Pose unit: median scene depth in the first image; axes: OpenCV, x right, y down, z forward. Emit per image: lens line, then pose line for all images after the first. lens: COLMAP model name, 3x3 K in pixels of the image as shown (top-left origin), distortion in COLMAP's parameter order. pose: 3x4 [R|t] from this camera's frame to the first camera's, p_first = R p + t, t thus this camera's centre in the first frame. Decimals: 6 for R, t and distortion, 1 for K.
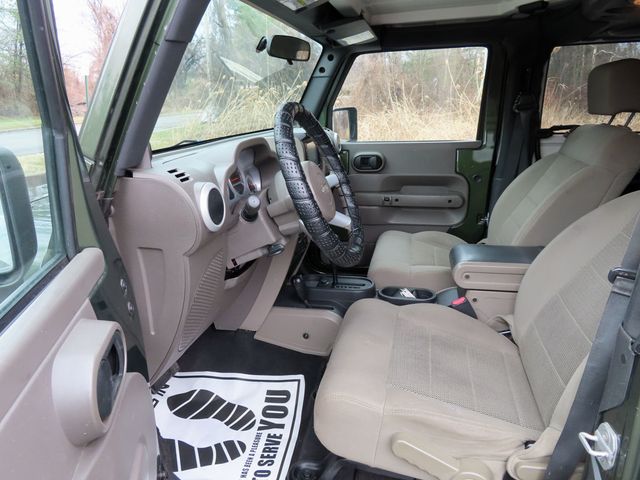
lens RADIAL K [[455.7, 0, 318.1], [0, 455.7, 240.2], [0, 0, 1]] dist [-0.003702, 0.002483]
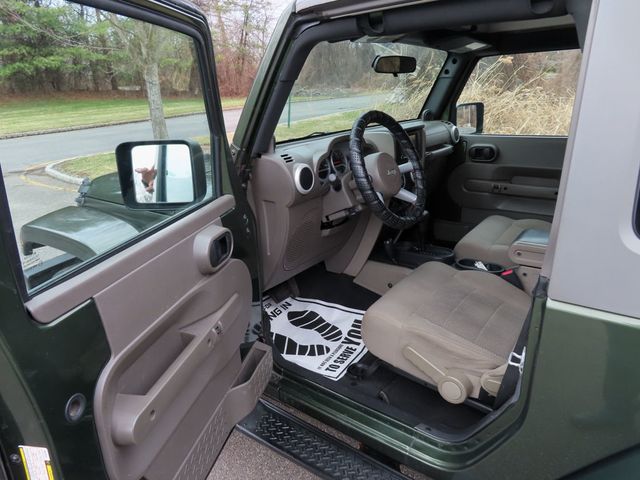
lens RADIAL K [[455.7, 0, 323.0], [0, 455.7, 237.8], [0, 0, 1]] dist [-0.003702, 0.002483]
pose [[0.923781, 0.116935, -0.364629, 0.298404], [-0.103592, 0.993041, 0.056016, 0.025297], [0.368642, -0.013974, 0.929466, -0.326960]]
